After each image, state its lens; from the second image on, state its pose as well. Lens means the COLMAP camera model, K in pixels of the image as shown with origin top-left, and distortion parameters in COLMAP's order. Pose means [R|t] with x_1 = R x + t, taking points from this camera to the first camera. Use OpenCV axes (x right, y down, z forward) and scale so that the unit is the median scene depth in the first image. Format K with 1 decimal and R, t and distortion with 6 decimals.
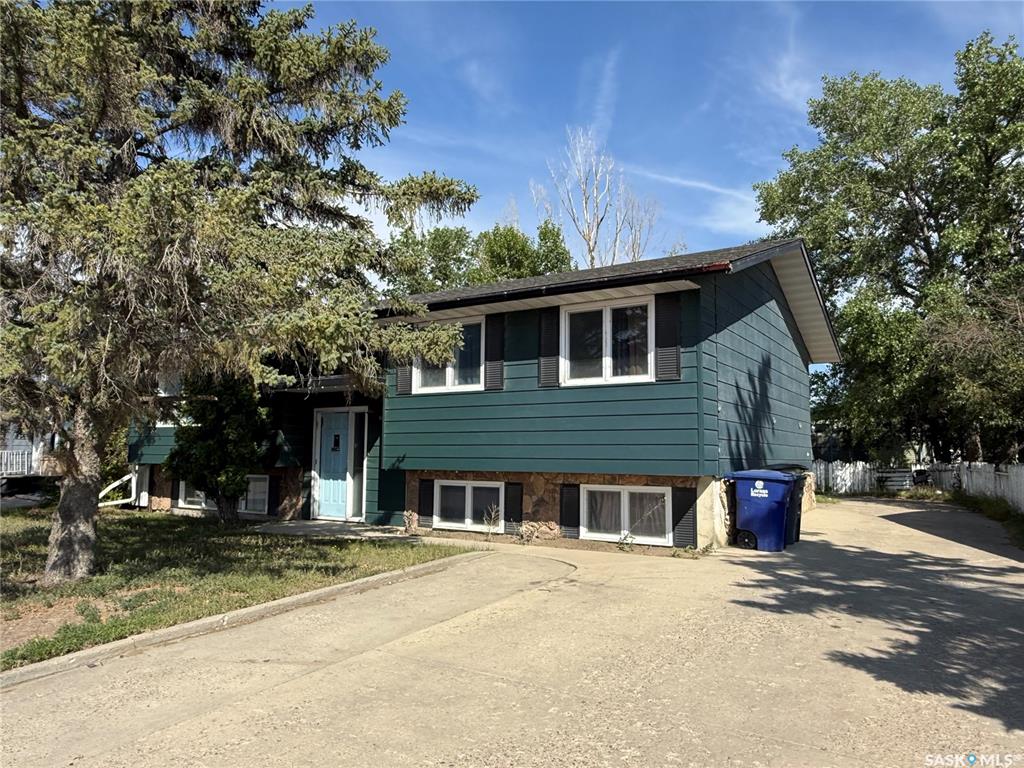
lens RADIAL K [[703.8, 0, 512.5], [0, 703.8, 383.6], [0, 0, 1]] dist [-0.002874, 0.004708]
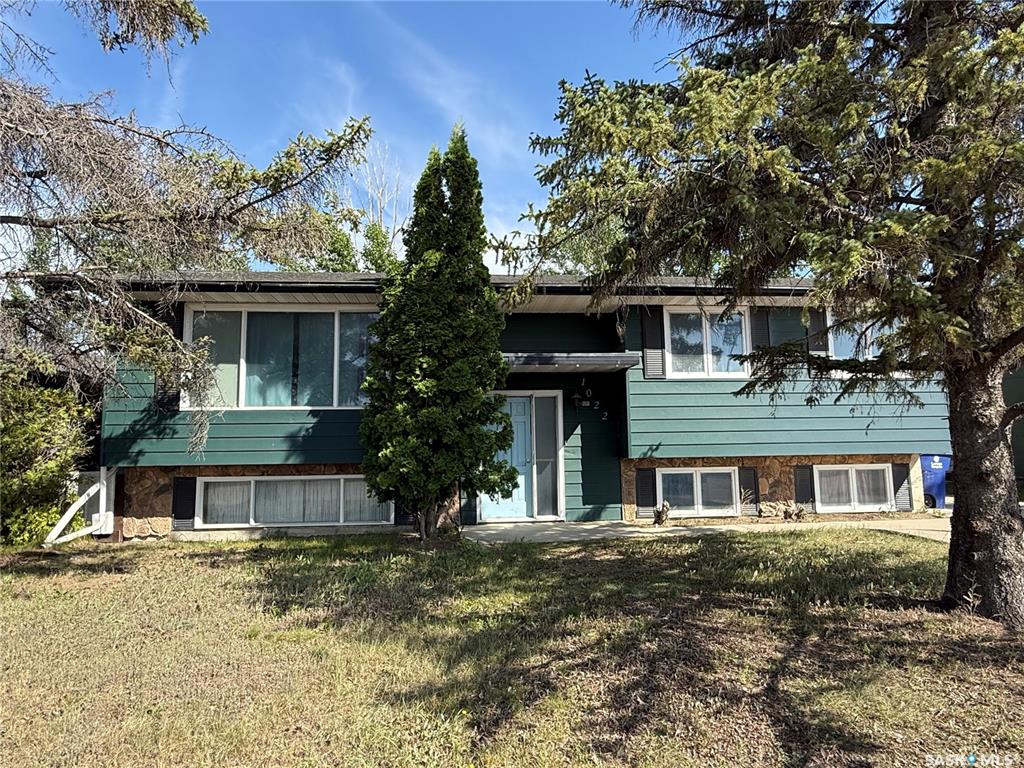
lens RADIAL K [[590.7, 0, 515.2], [0, 590.7, 385.8], [0, 0, 1]] dist [-0.003489, -0.000347]
pose [[0.790538, 0.042760, 0.610919, -0.838659], [-0.041803, 0.999000, -0.015829, 0.047839], [-0.610985, -0.013025, 0.791535, 0.517756]]
